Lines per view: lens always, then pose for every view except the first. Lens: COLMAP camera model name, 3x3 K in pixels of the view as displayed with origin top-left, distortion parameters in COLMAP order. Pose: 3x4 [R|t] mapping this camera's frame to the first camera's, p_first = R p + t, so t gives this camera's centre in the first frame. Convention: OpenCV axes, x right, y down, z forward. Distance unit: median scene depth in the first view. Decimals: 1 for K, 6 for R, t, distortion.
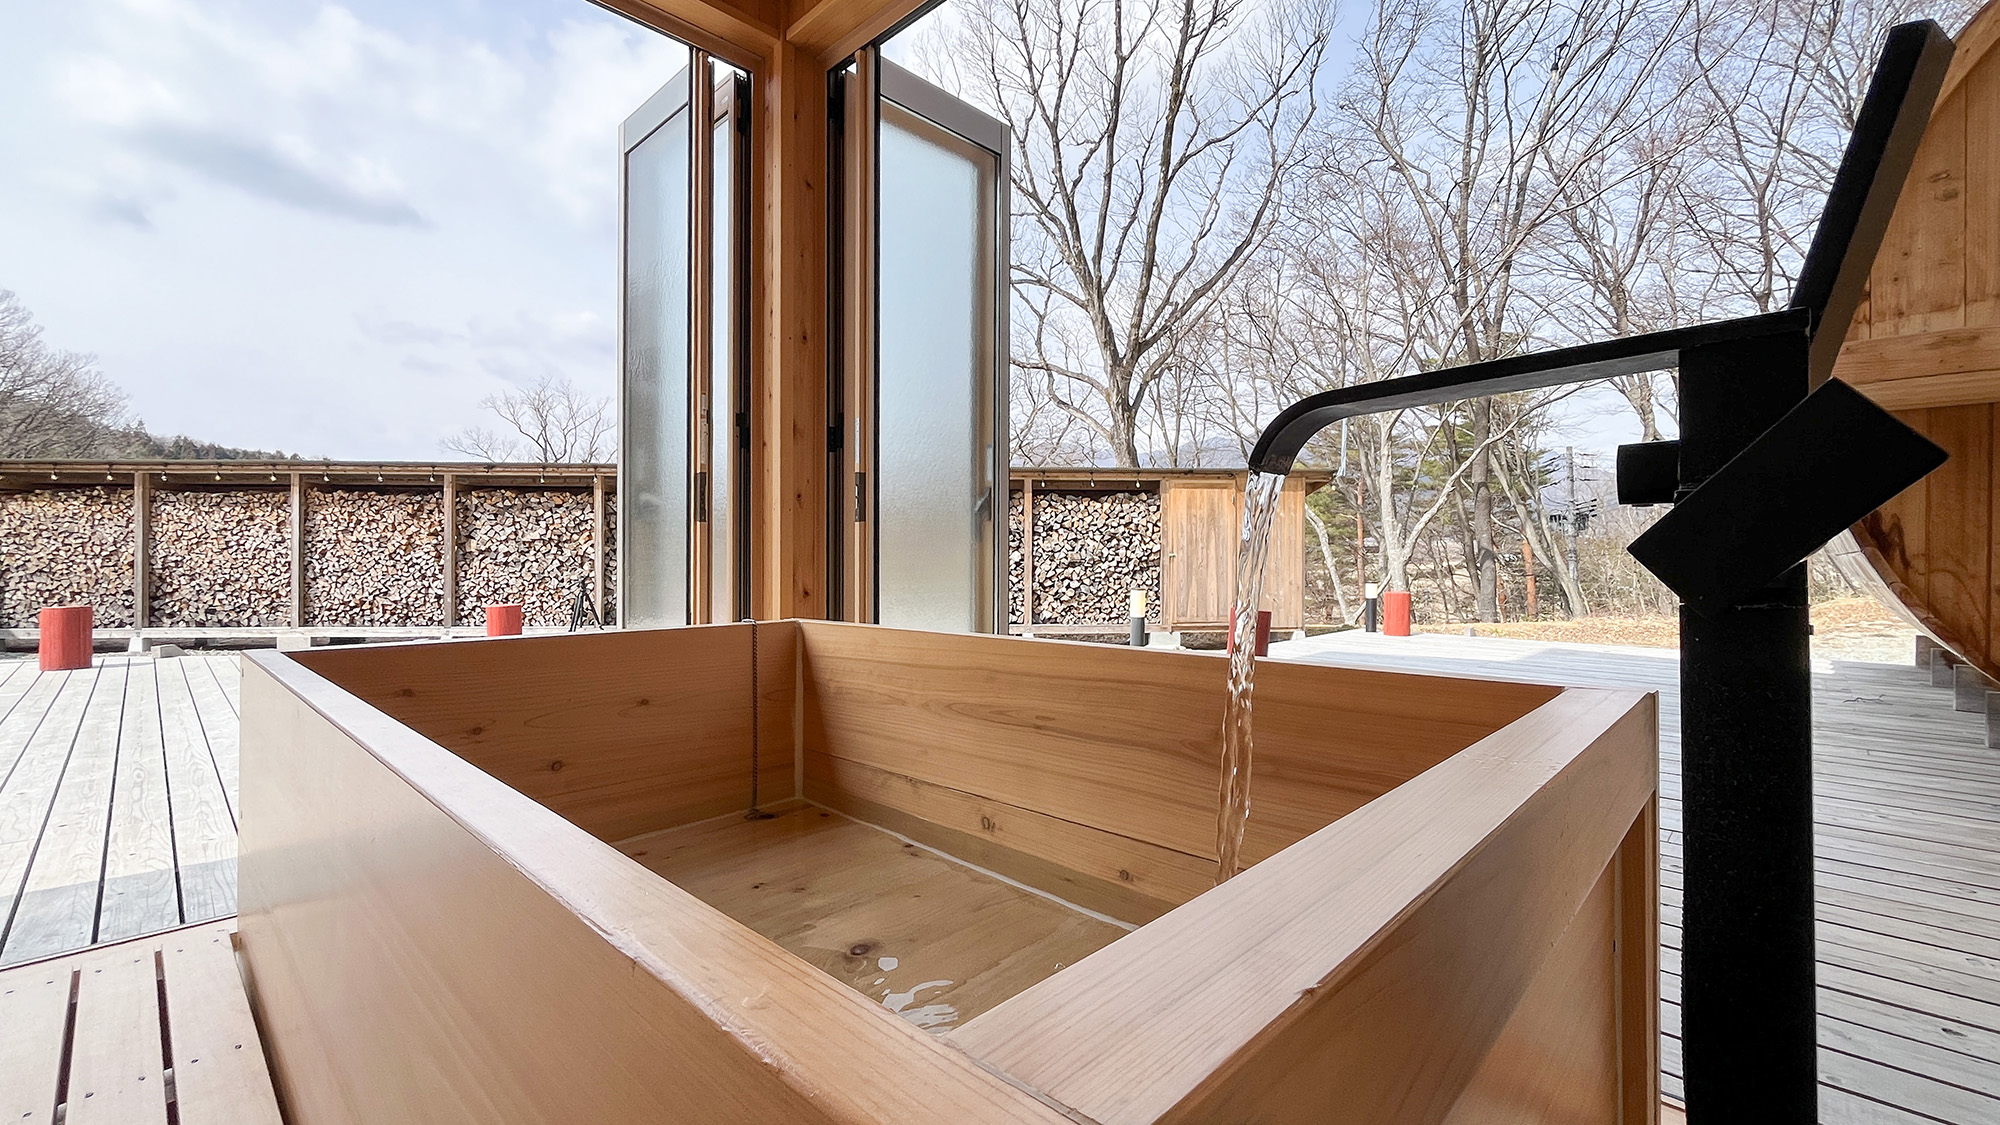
lens RADIAL K [[839.0, 0, 1000.0], [0, 839.0, 562.5], [0, 0, 1]] dist [0.000324, 0.000178]
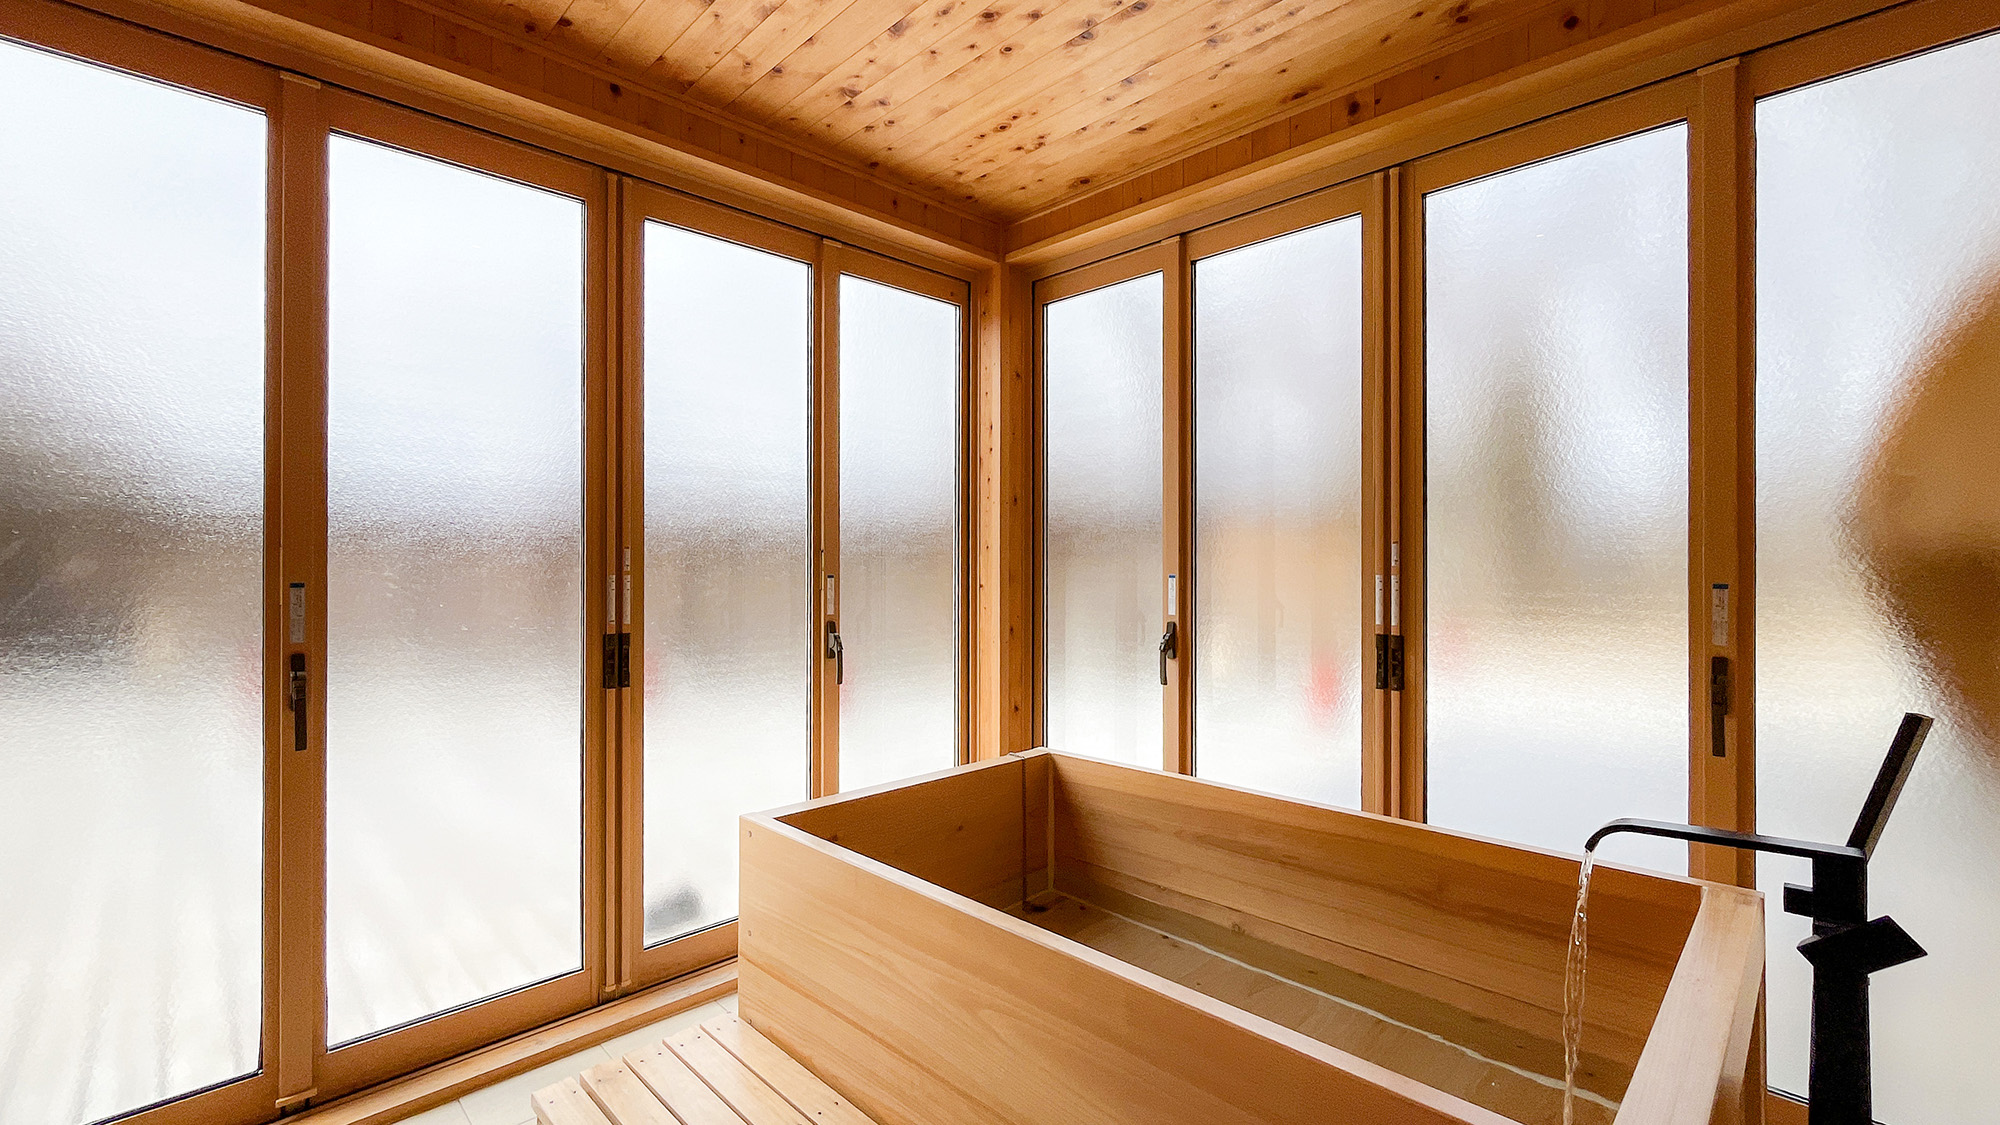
lens RADIAL K [[839.6, 0, 1000.0], [0, 839.6, 562.5], [0, 0, 1]] dist [-0.000793, 0.000063]
pose [[0.999992, 0.000005, 0.004075, -0.357166], [-0.000049, 0.999942, 0.010785, -0.262332], [-0.004075, -0.010785, 0.999934, -0.318884]]
